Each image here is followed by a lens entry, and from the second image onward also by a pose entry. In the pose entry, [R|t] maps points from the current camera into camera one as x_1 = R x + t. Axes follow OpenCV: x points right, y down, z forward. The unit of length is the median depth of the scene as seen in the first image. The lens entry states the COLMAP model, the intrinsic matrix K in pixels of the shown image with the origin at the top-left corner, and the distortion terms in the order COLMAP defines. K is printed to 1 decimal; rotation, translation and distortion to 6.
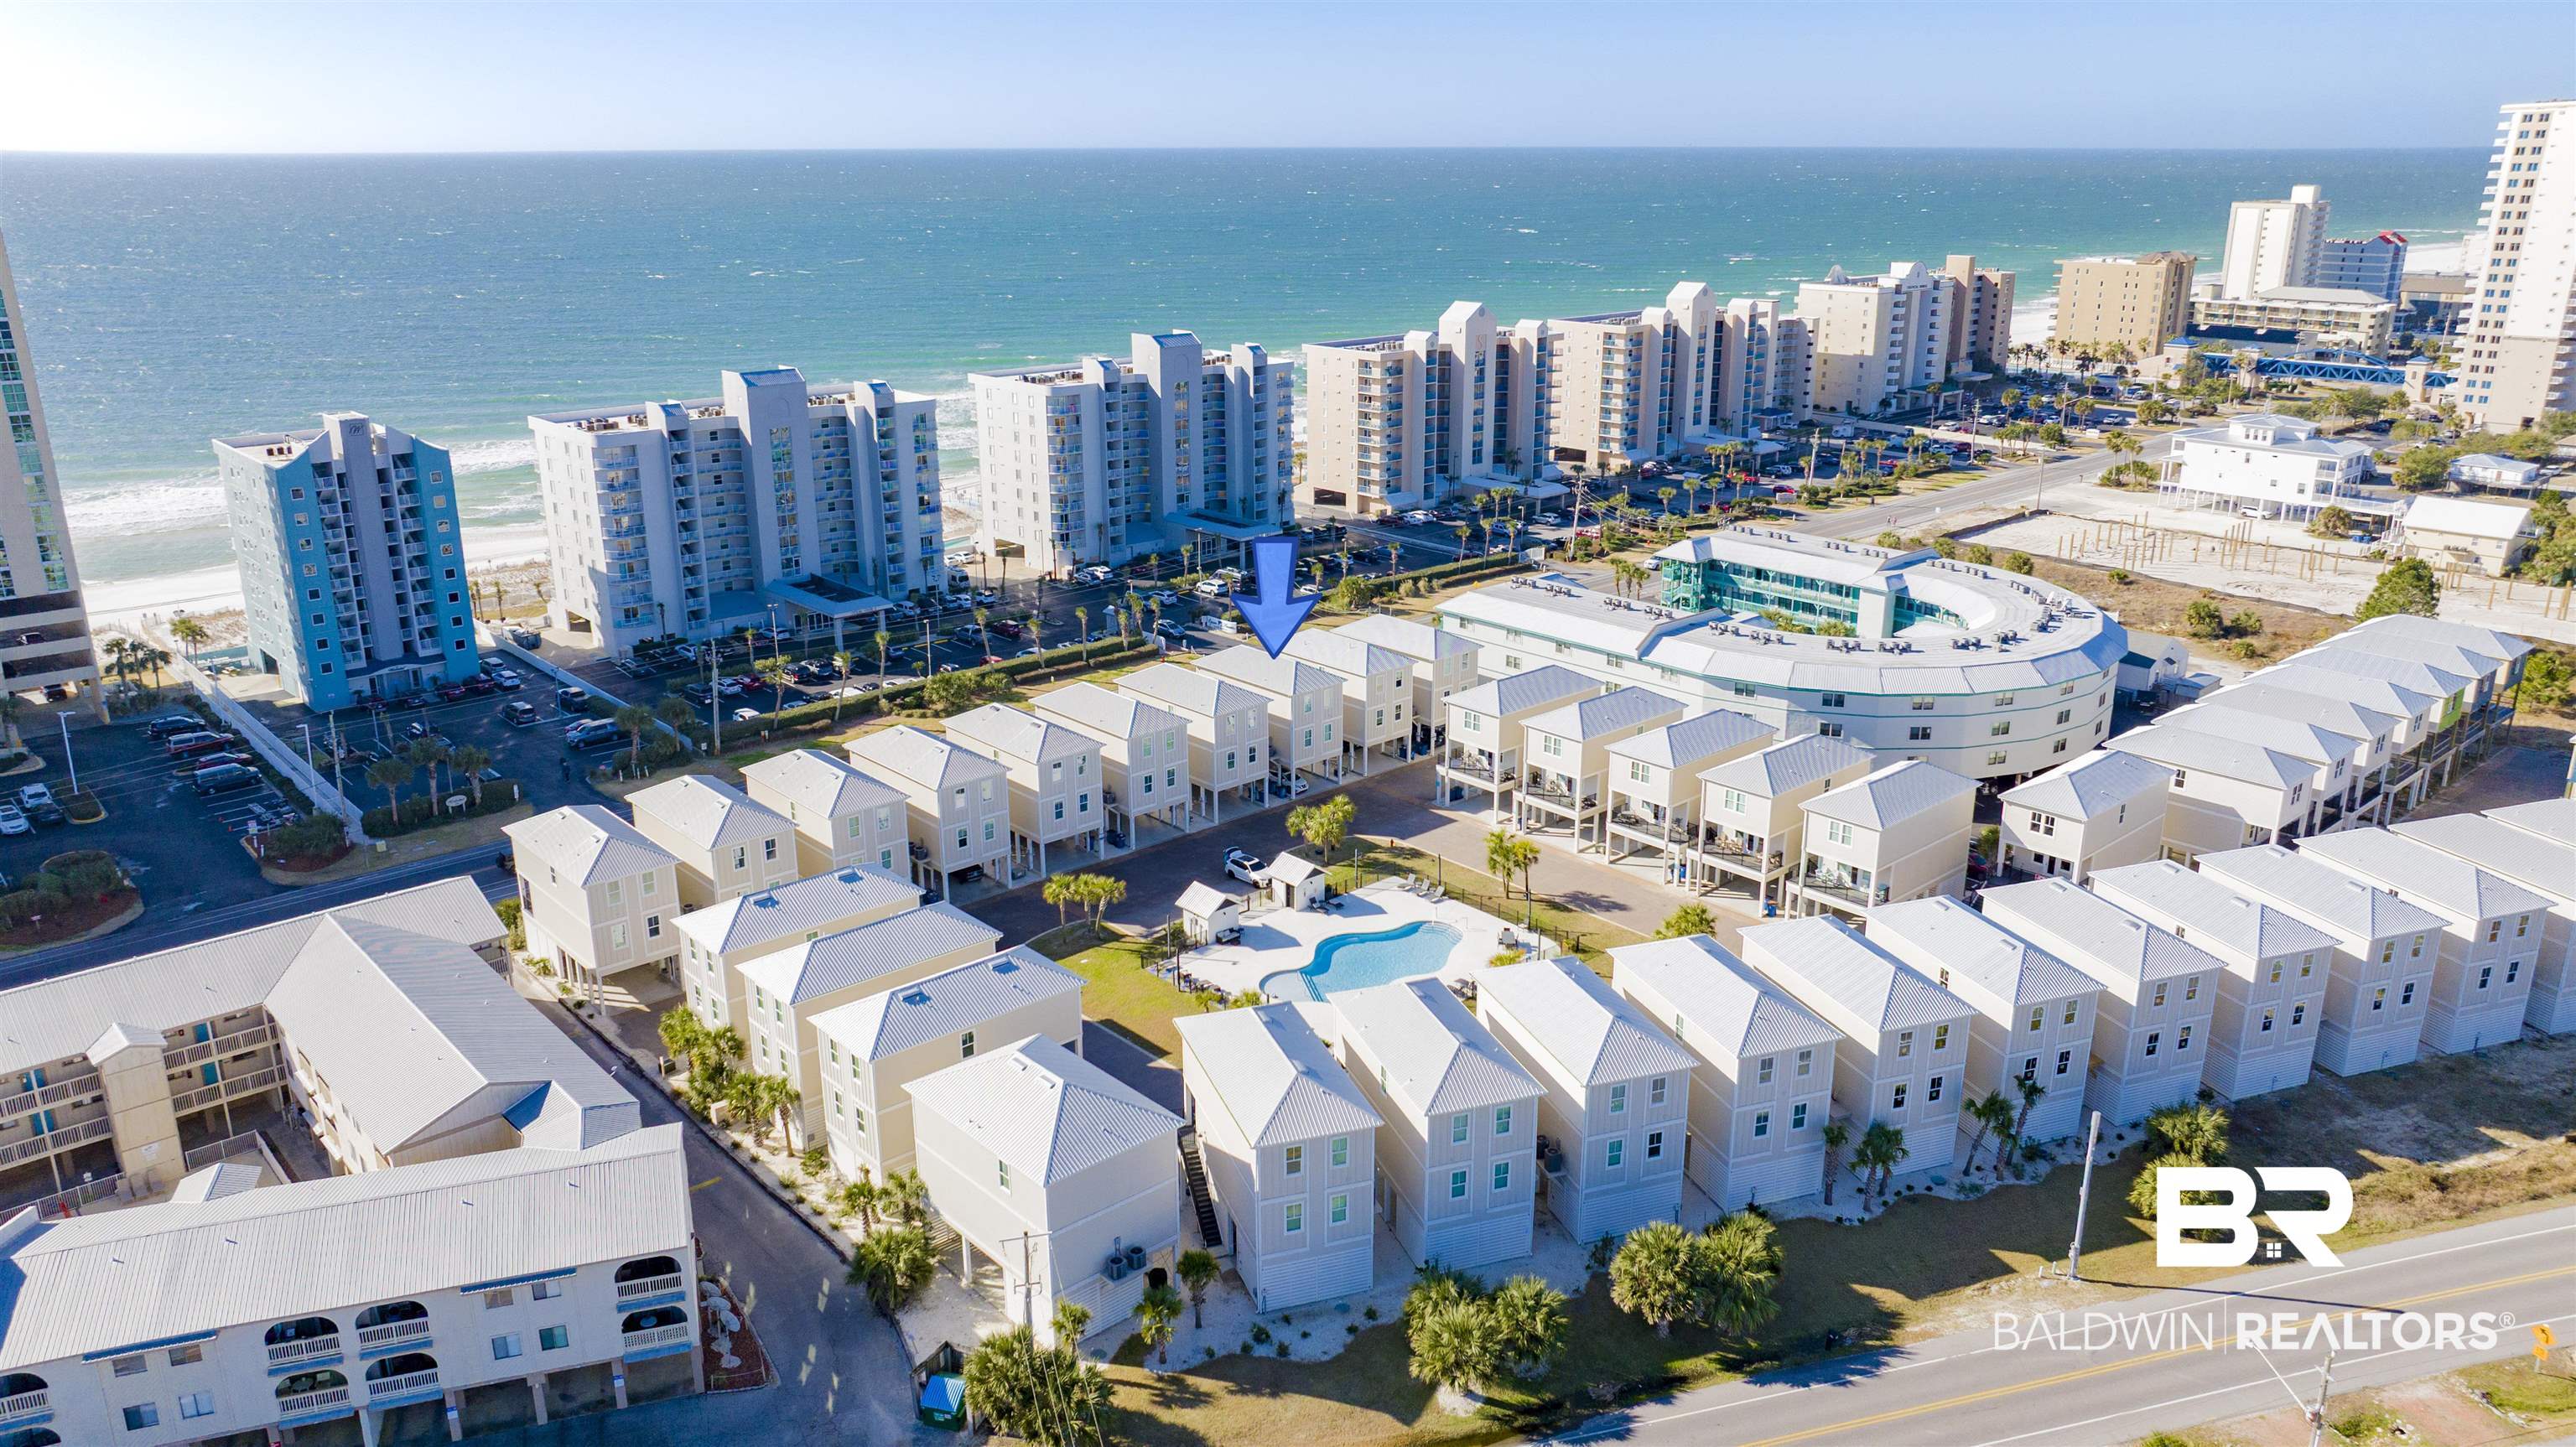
lens RADIAL K [[1817.5, 0, 1303.8], [0, 1817.5, 730.6], [0, 0, 1]] dist [-0.025380, 0.021151]
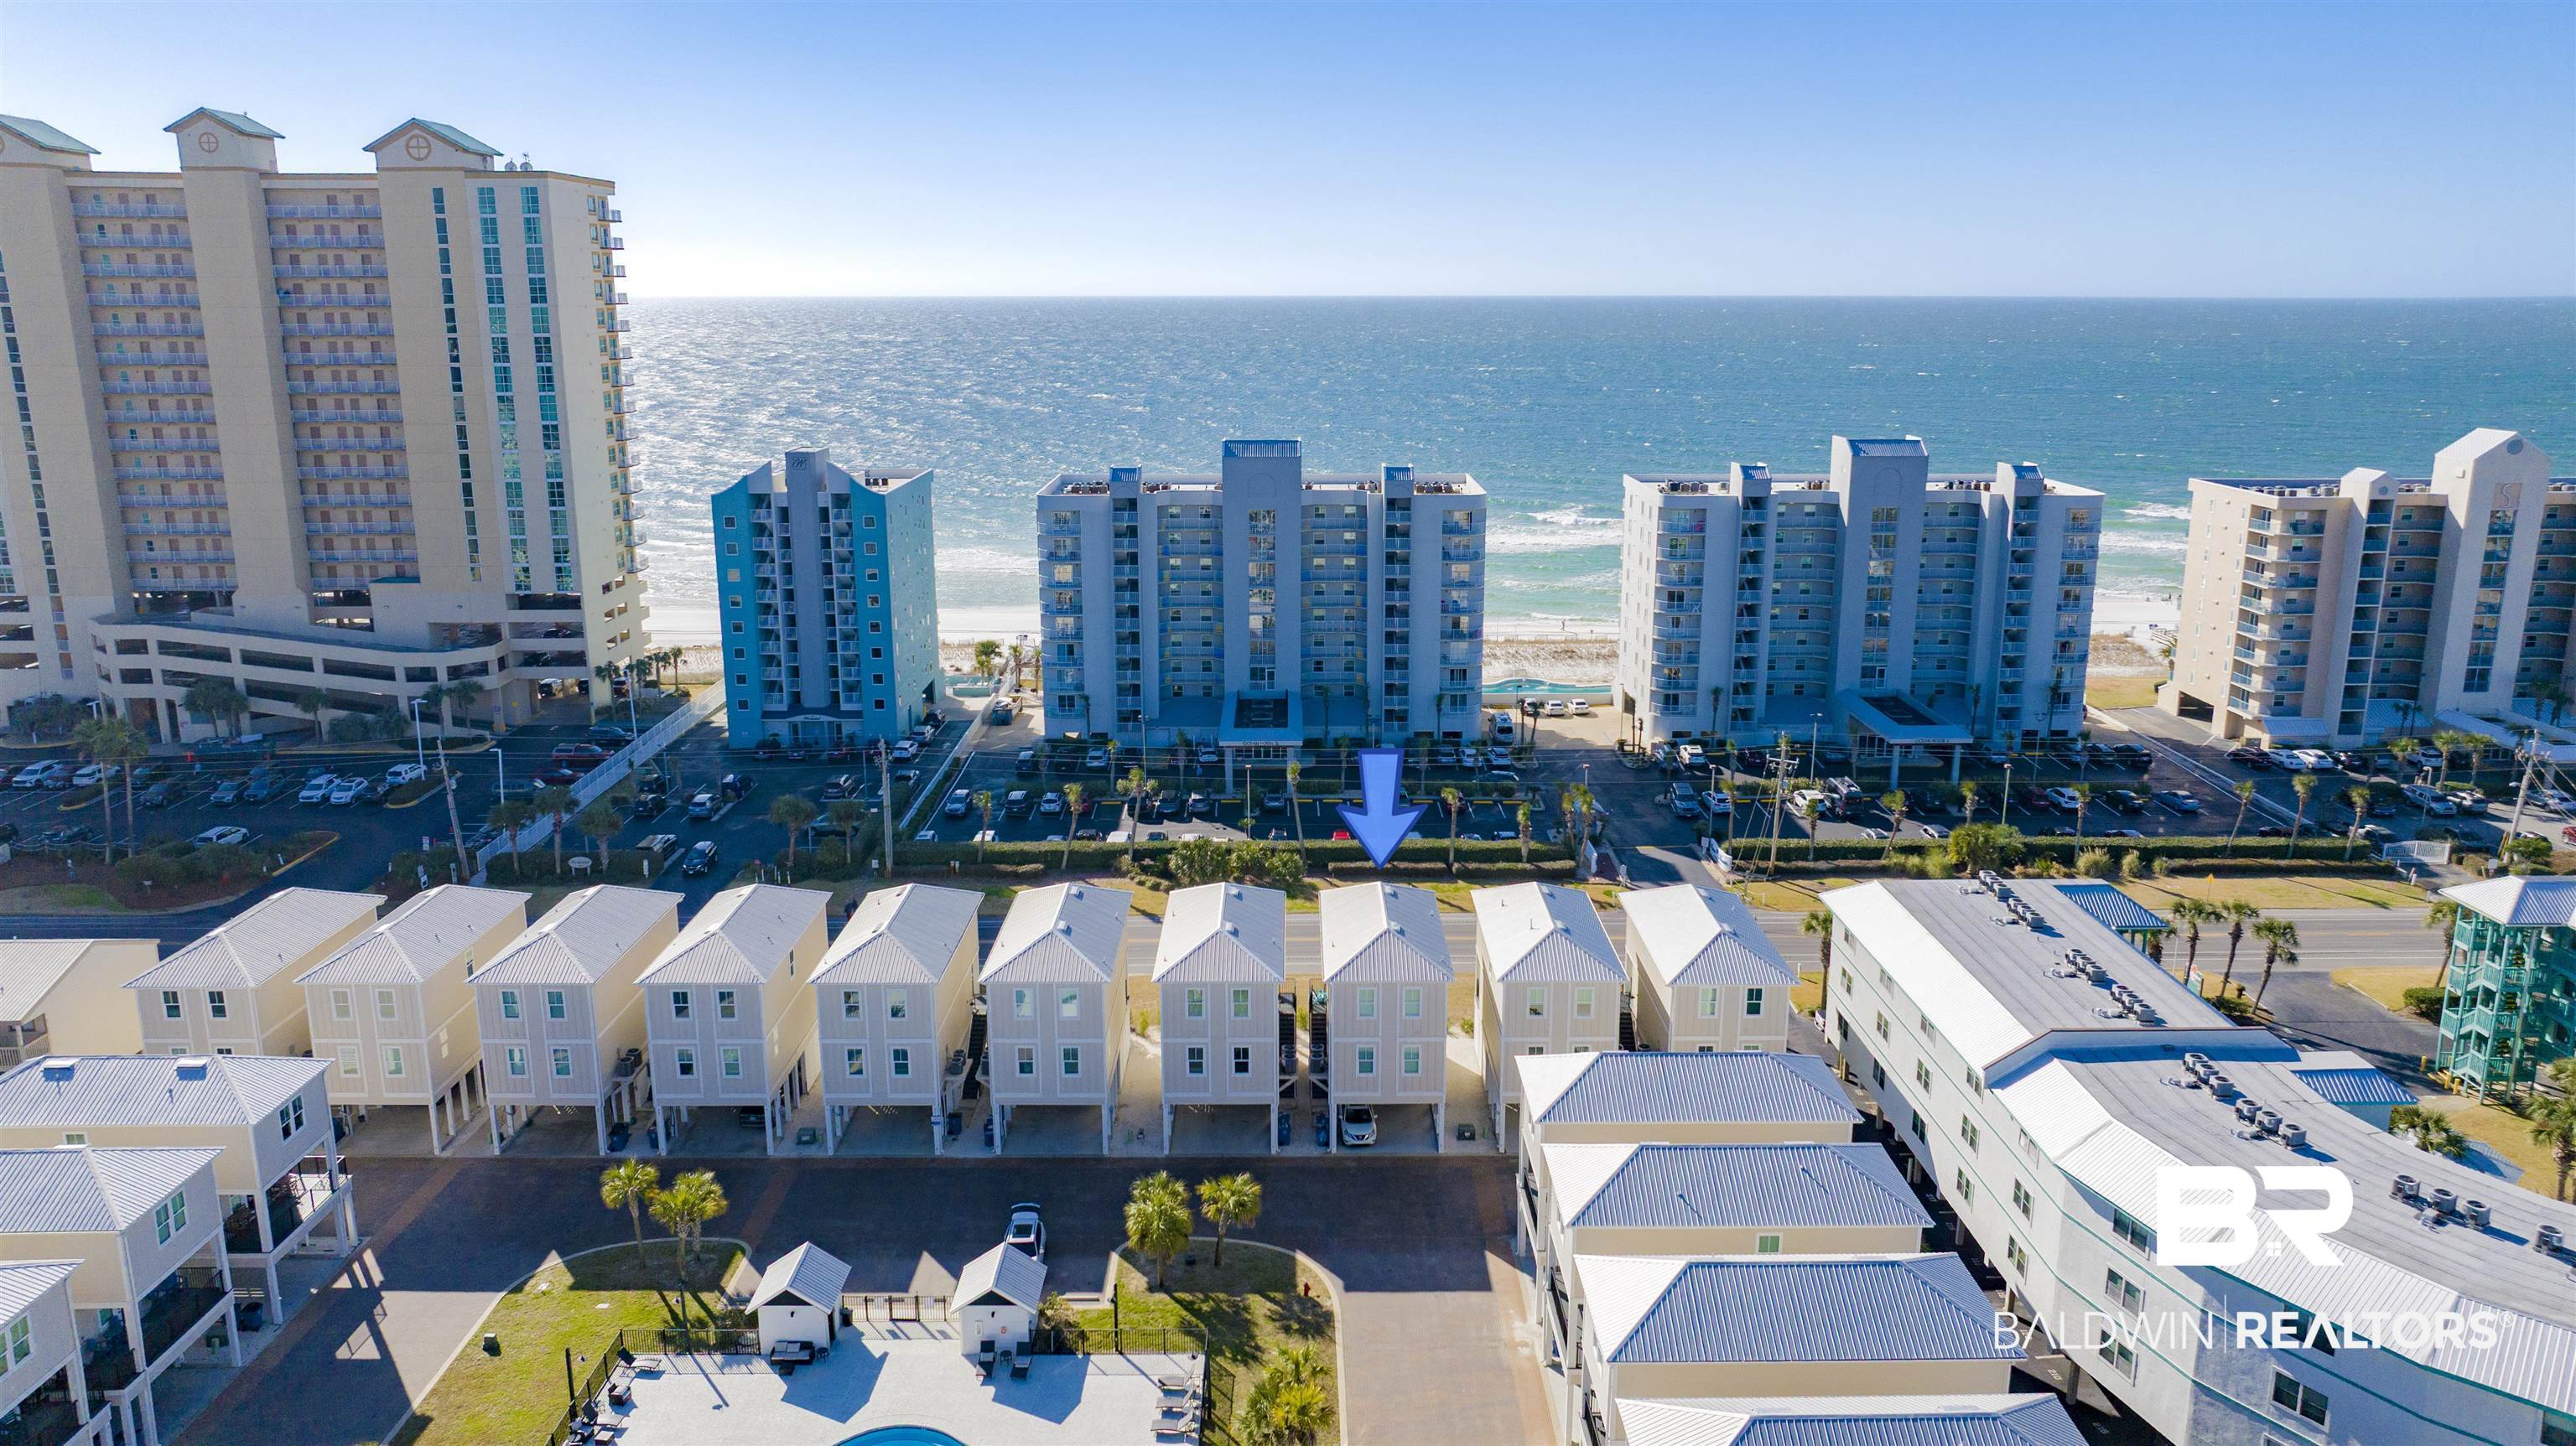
lens RADIAL K [[1817.4, 0, 1291.7], [0, 1817.4, 699.4], [0, 0, 1]] dist [-0.025380, 0.021151]
pose [[0.742653, 0.148843, -0.652926, 0.276916], [-0.206944, 0.978275, -0.012372, -0.077277], [0.636900, 0.144307, 0.757320, 0.406879]]
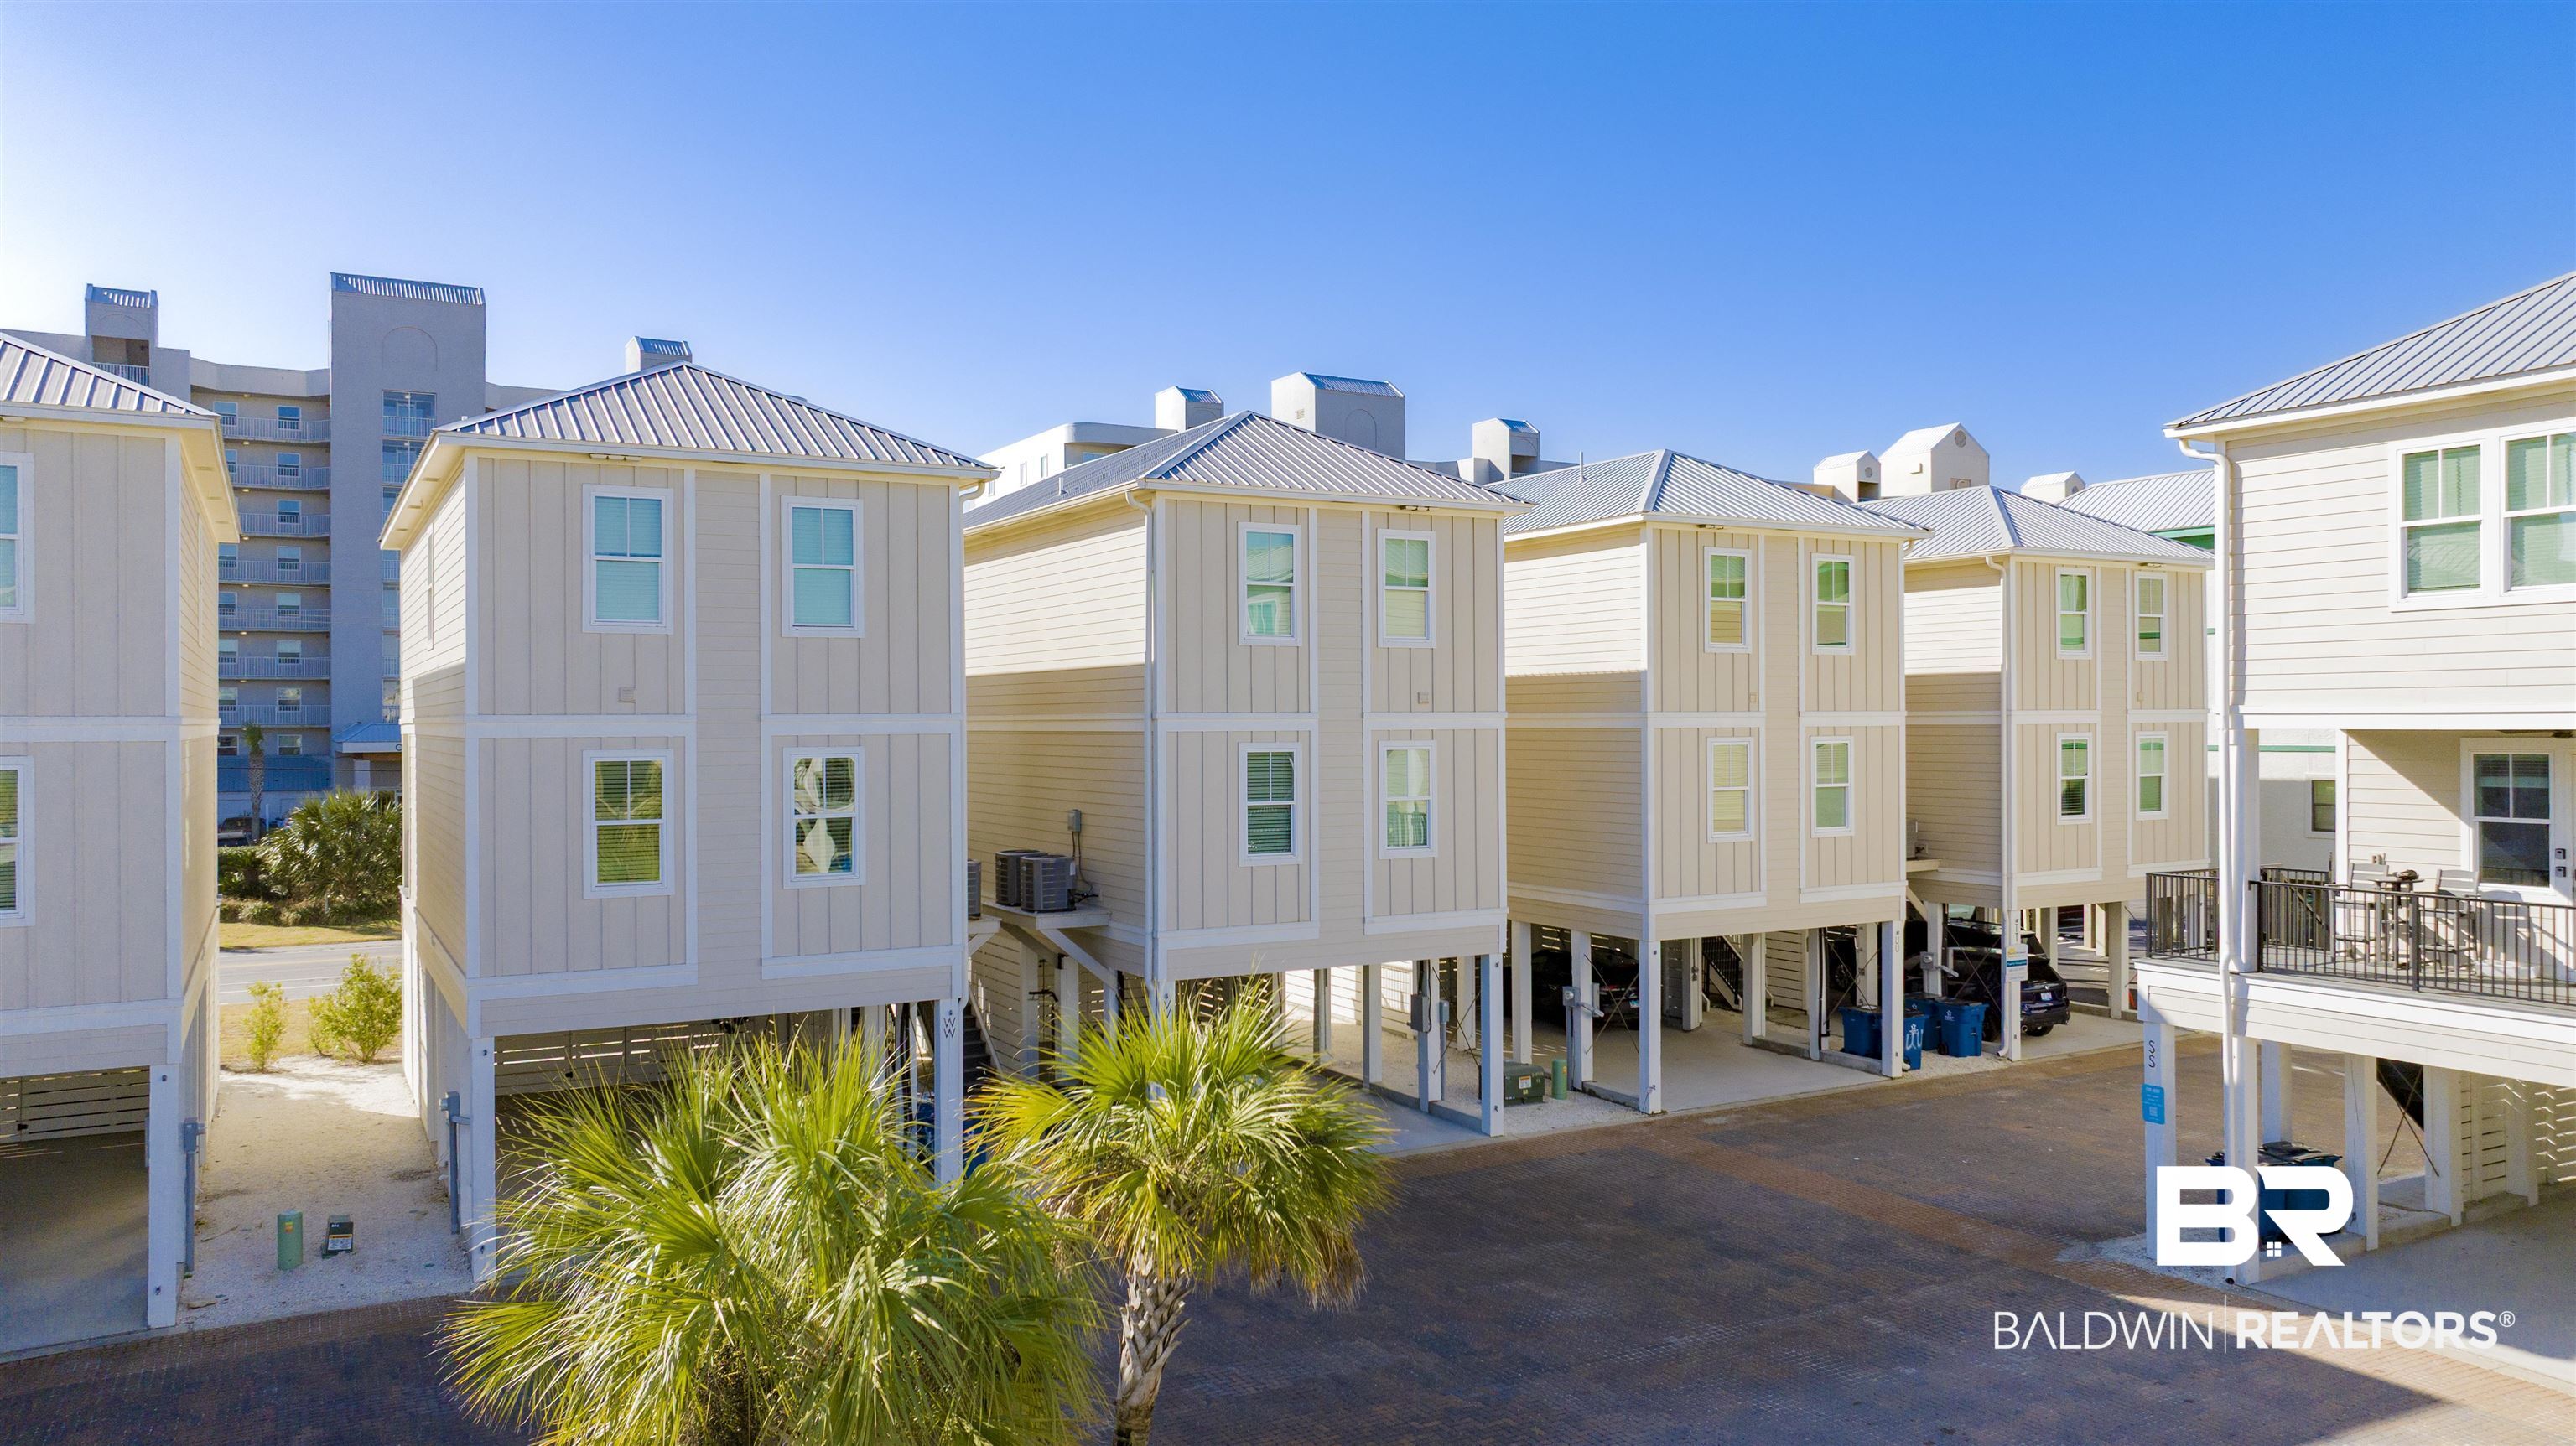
lens RADIAL K [[1817.4, 0, 1297.5], [0, 1817.4, 720.2], [0, 0, 1]] dist [-0.025380, 0.021151]
pose [[0.975483, -0.004914, -0.220019, 0.032105], [-0.063373, 0.951131, -0.302213, 0.036535], [0.210752, 0.308747, 0.927501, 0.662602]]
